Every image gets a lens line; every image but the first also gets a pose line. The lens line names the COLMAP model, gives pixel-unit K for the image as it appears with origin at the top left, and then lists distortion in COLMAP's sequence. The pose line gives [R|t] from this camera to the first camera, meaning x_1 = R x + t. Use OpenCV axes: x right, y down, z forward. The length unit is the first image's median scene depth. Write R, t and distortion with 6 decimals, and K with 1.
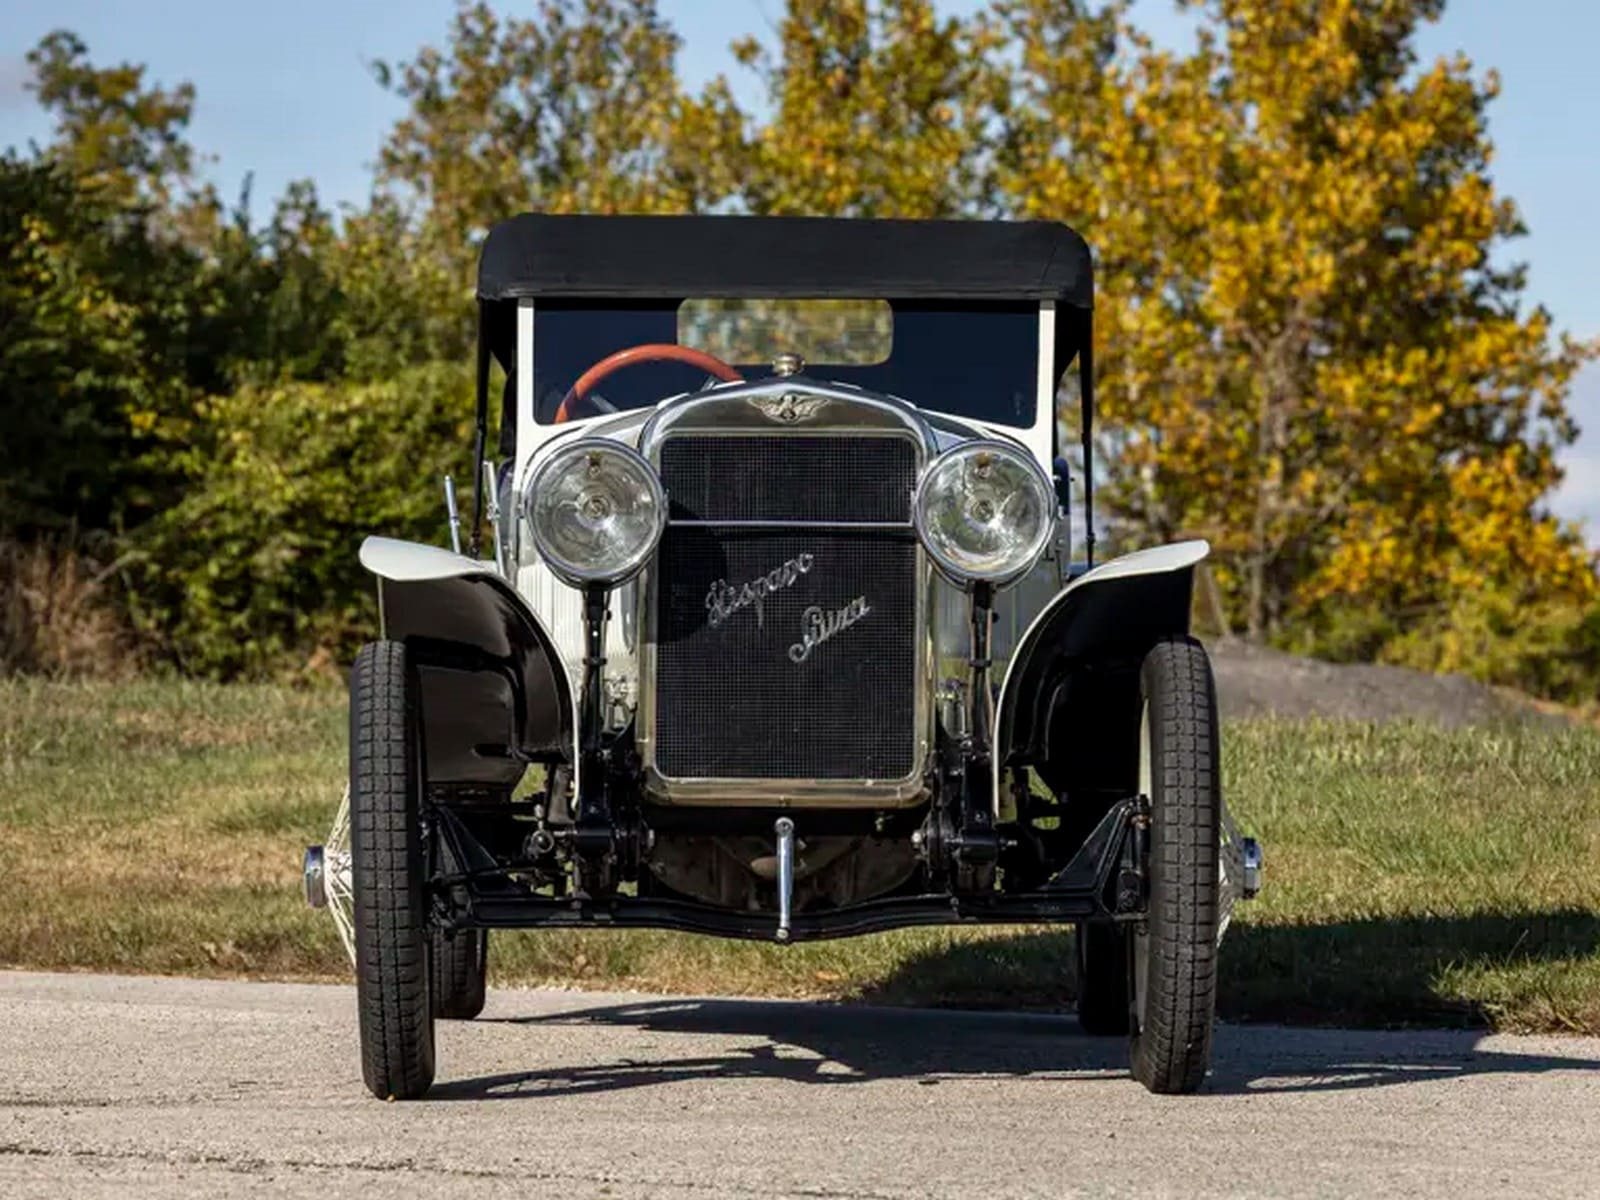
lens RADIAL K [[8890.5, 0, 800.0], [0, 8890.5, 600.0], [0, 0, 1]] dist [-0.482596, -17.454465]
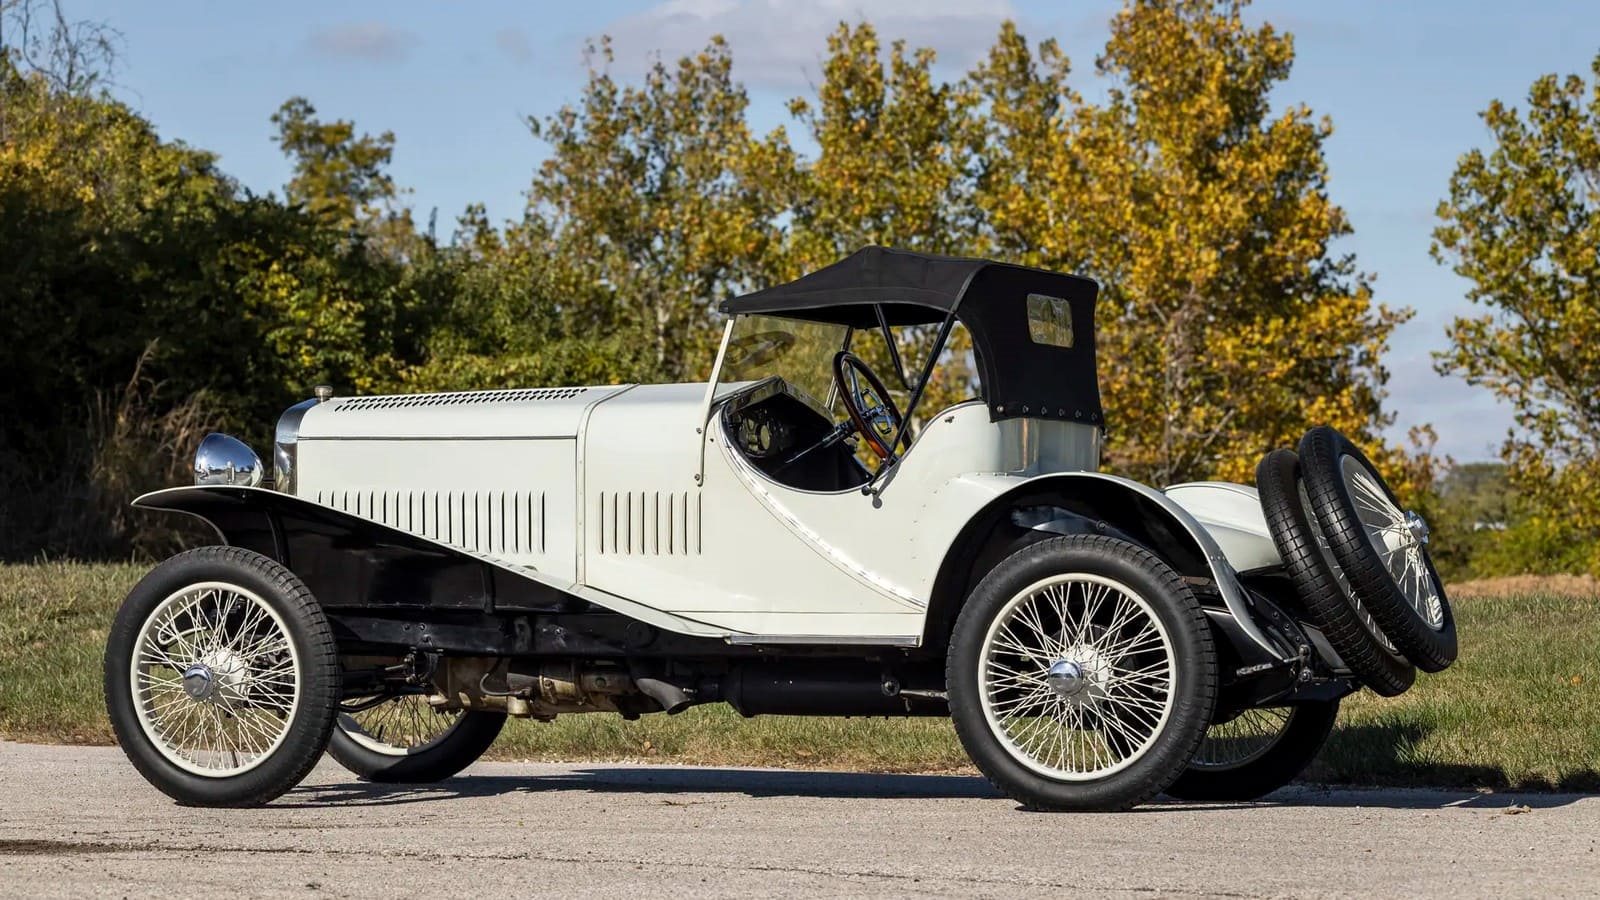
lens RADIAL K [[7799.7, 0, 800.0], [0, 7799.7, 450.0], [0, 0, 1]] dist [0.552445, 6.291378]
pose [[0.999792, -0.012106, -0.016430, 0.014705], [0.011971, 0.999894, -0.008266, 0.001681], [0.016529, 0.008068, 0.999831, -0.225491]]
